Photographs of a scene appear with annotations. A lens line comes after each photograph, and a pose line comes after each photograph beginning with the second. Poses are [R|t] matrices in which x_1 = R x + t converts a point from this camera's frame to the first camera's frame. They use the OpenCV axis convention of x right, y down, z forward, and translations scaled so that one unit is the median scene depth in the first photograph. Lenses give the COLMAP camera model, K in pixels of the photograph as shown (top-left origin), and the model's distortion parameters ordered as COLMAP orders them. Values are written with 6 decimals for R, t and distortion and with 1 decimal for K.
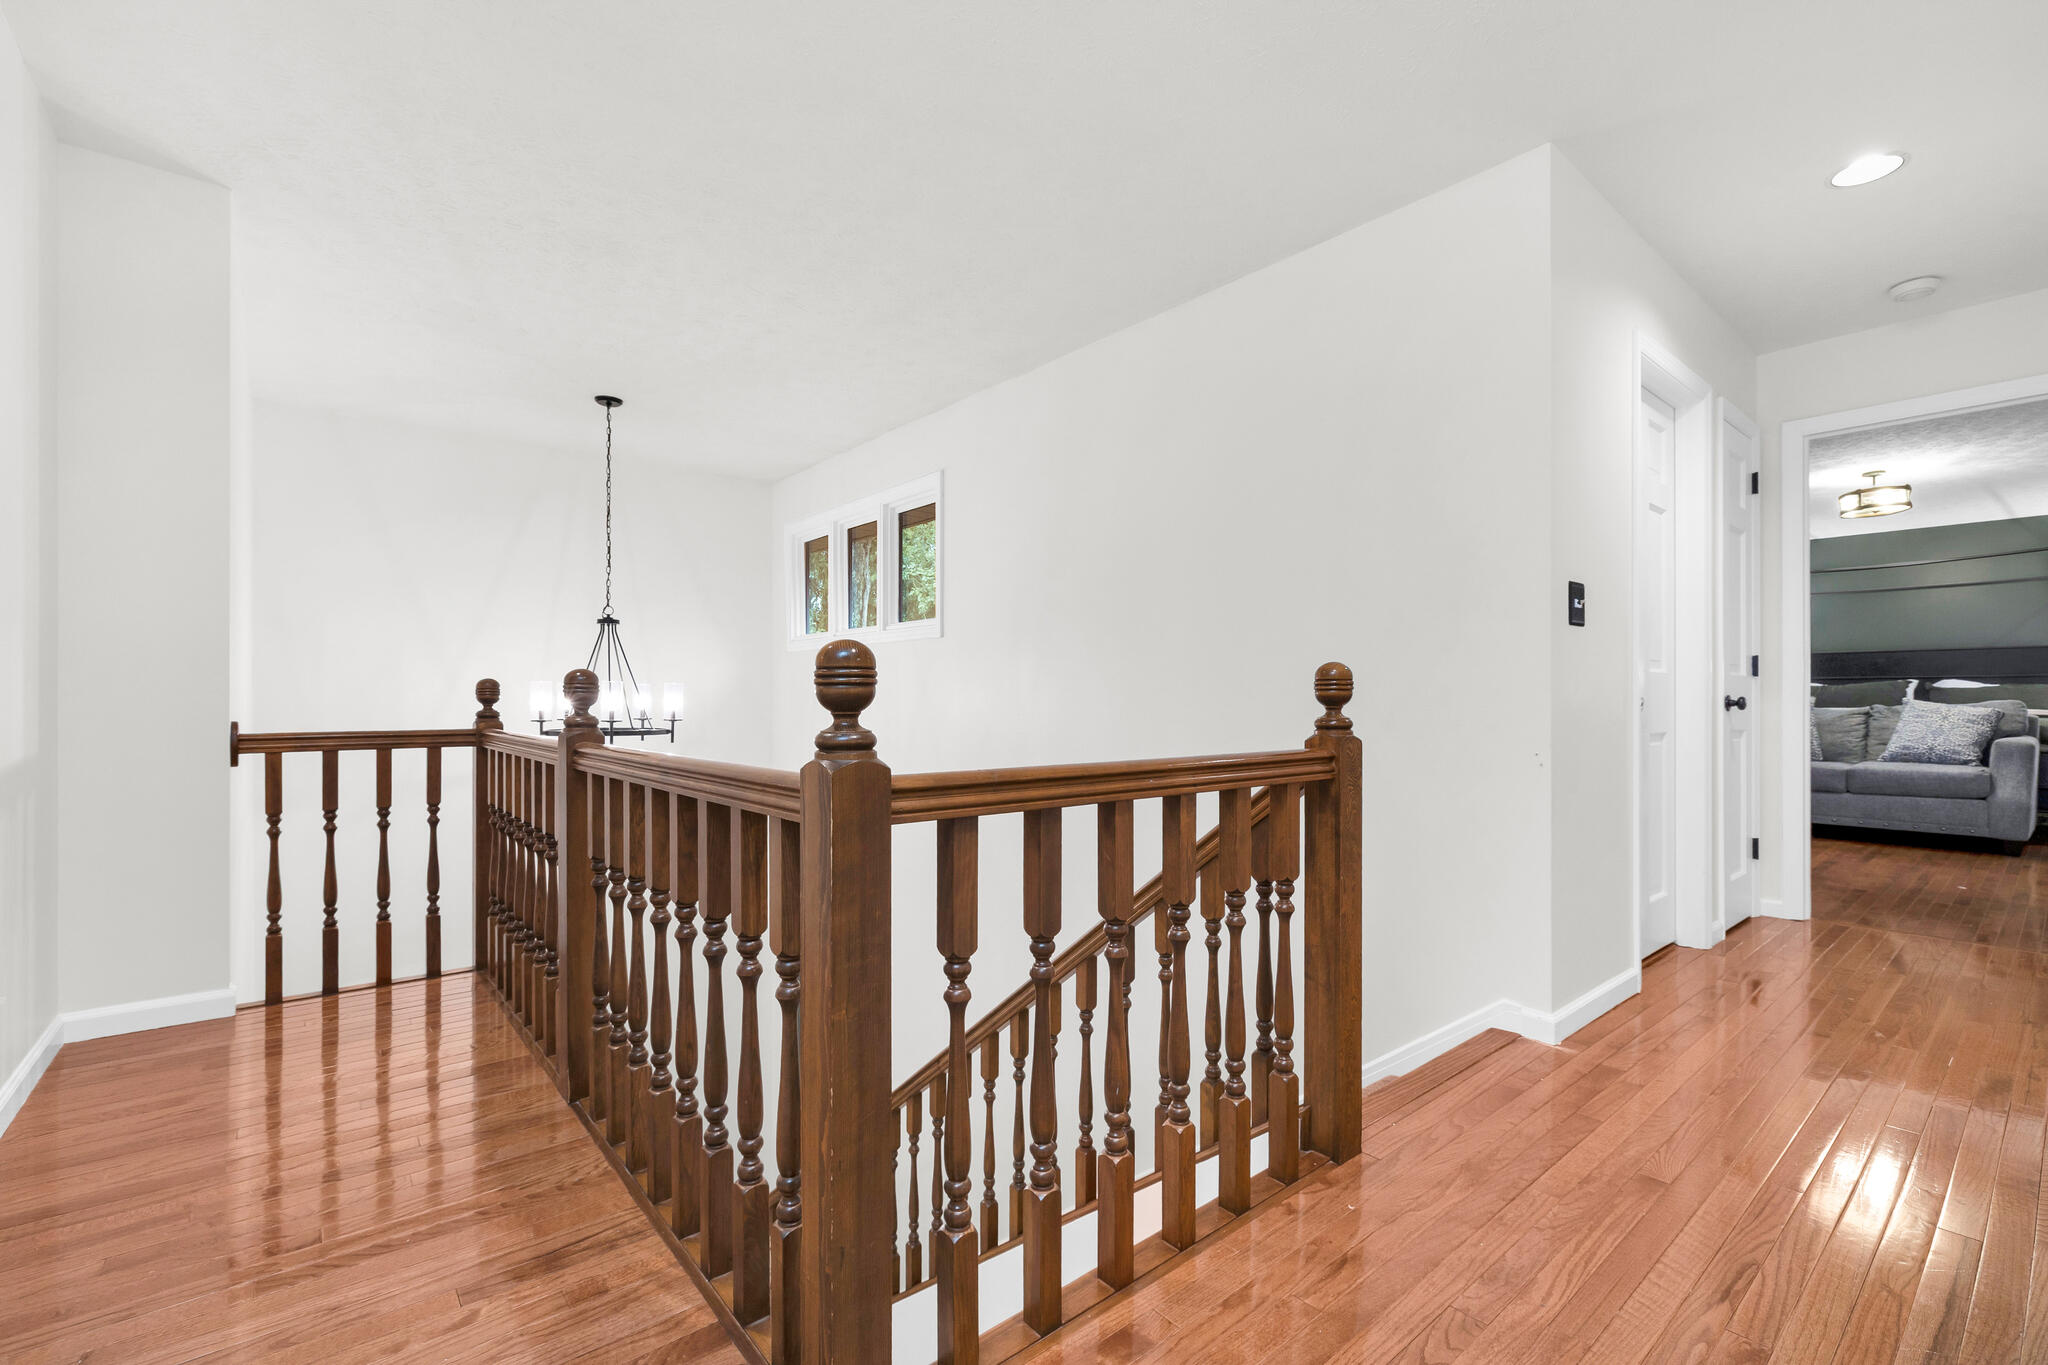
lens RADIAL K [[872.7, 0, 1034.5], [0, 872.7, 700.1], [0, 0, 1]] dist [-0.001511, 0.000588]
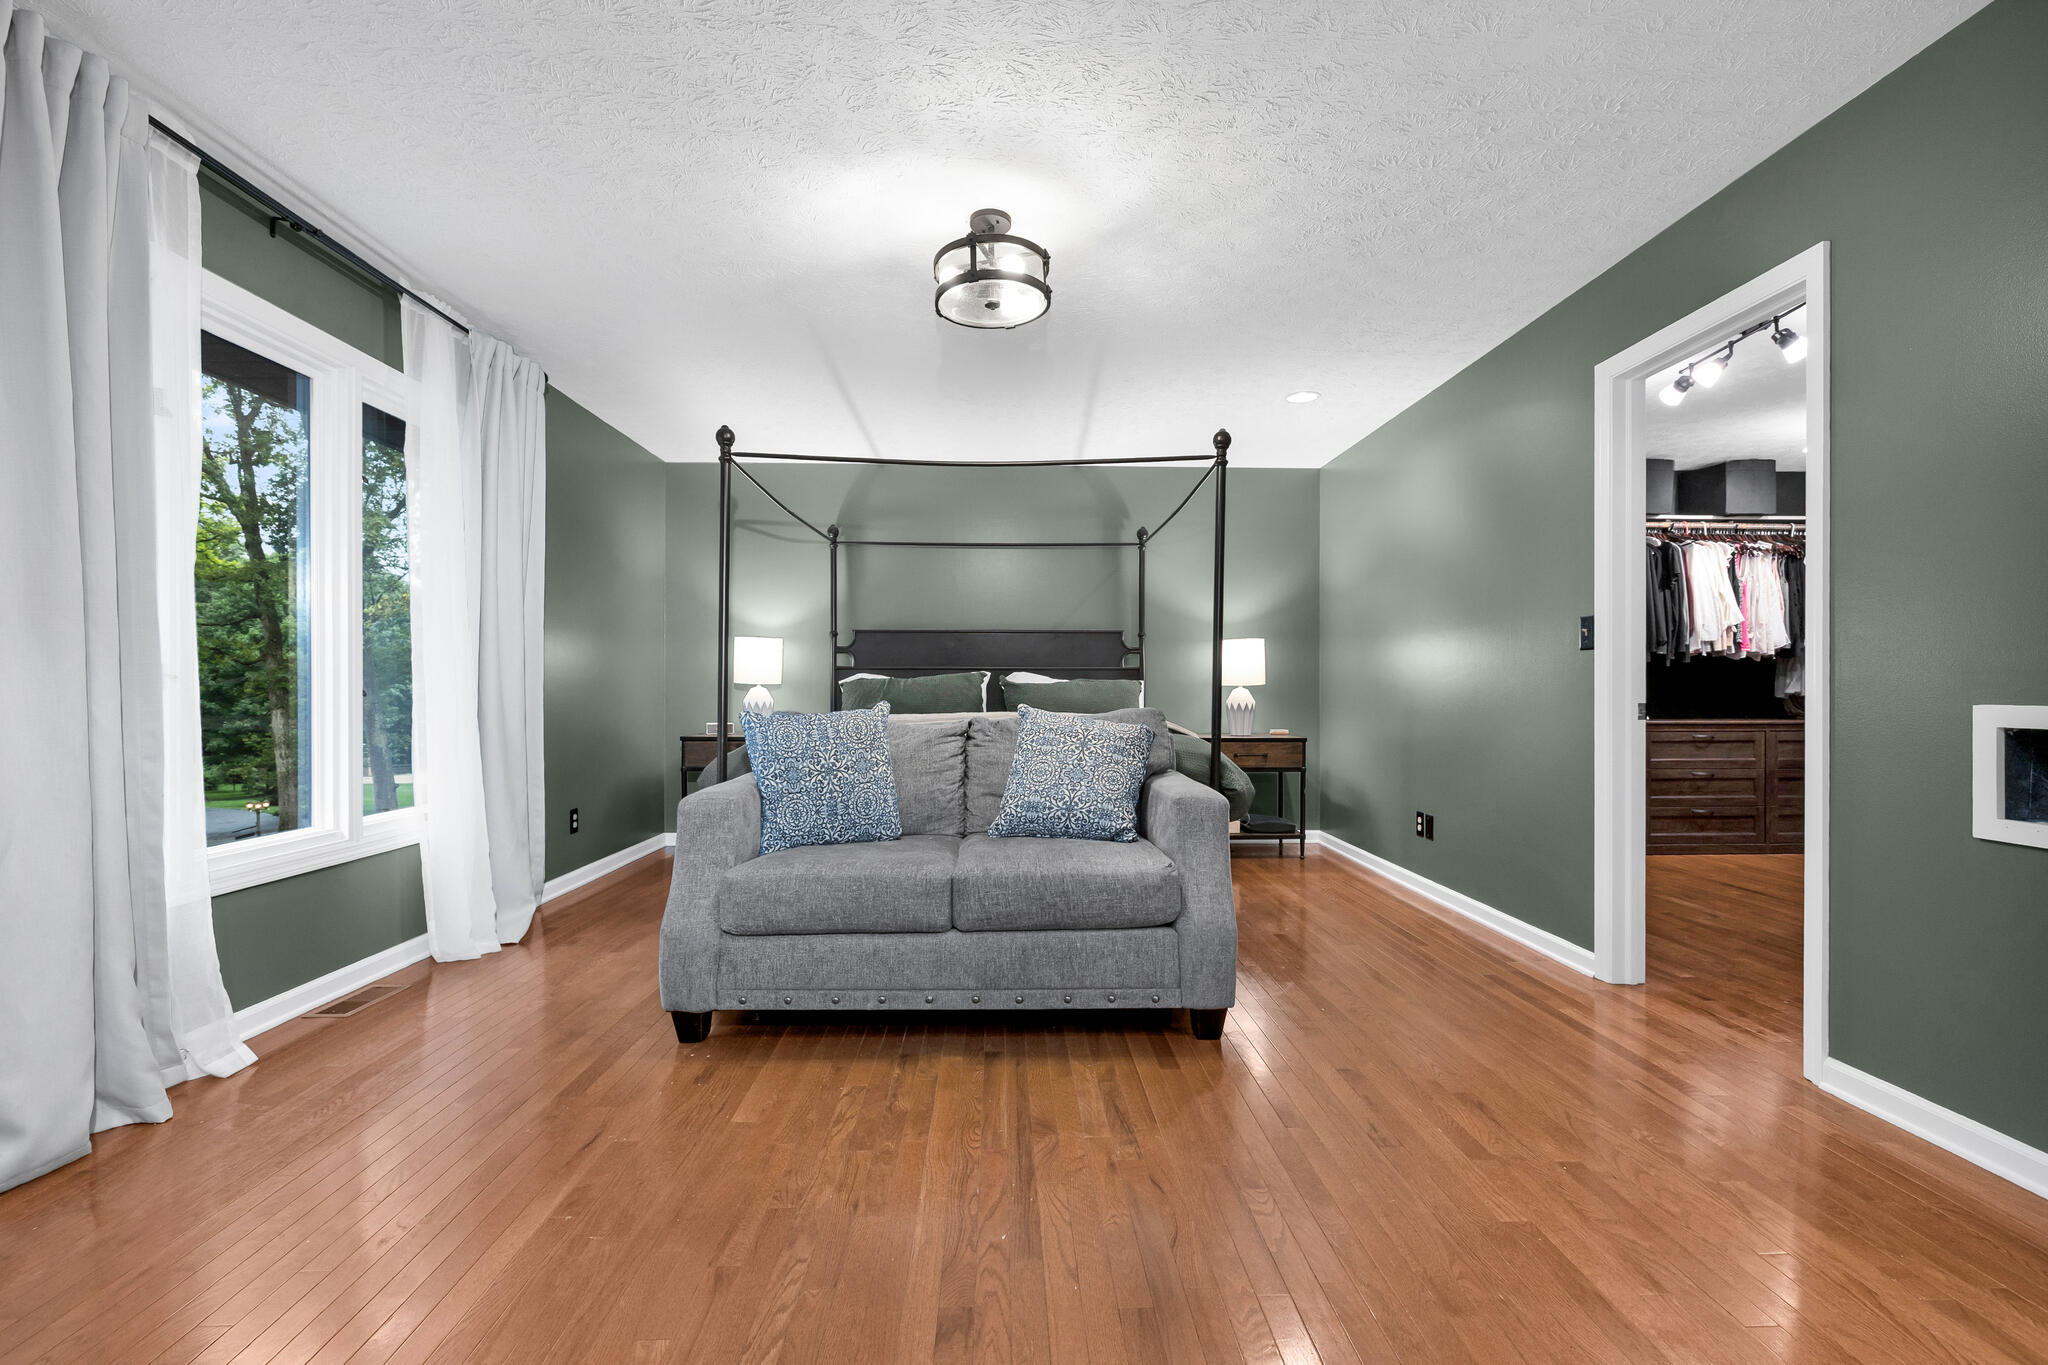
lens RADIAL K [[872.7, 0, 1036.9], [0, 872.7, 688.5], [0, 0, 1]] dist [-0.001511, 0.000588]
pose [[0.609493, 0.002718, 0.792787, 1.215926], [-0.001968, 0.999996, -0.001916, -0.022130], [-0.792789, -0.000393, 0.609496, 1.388956]]
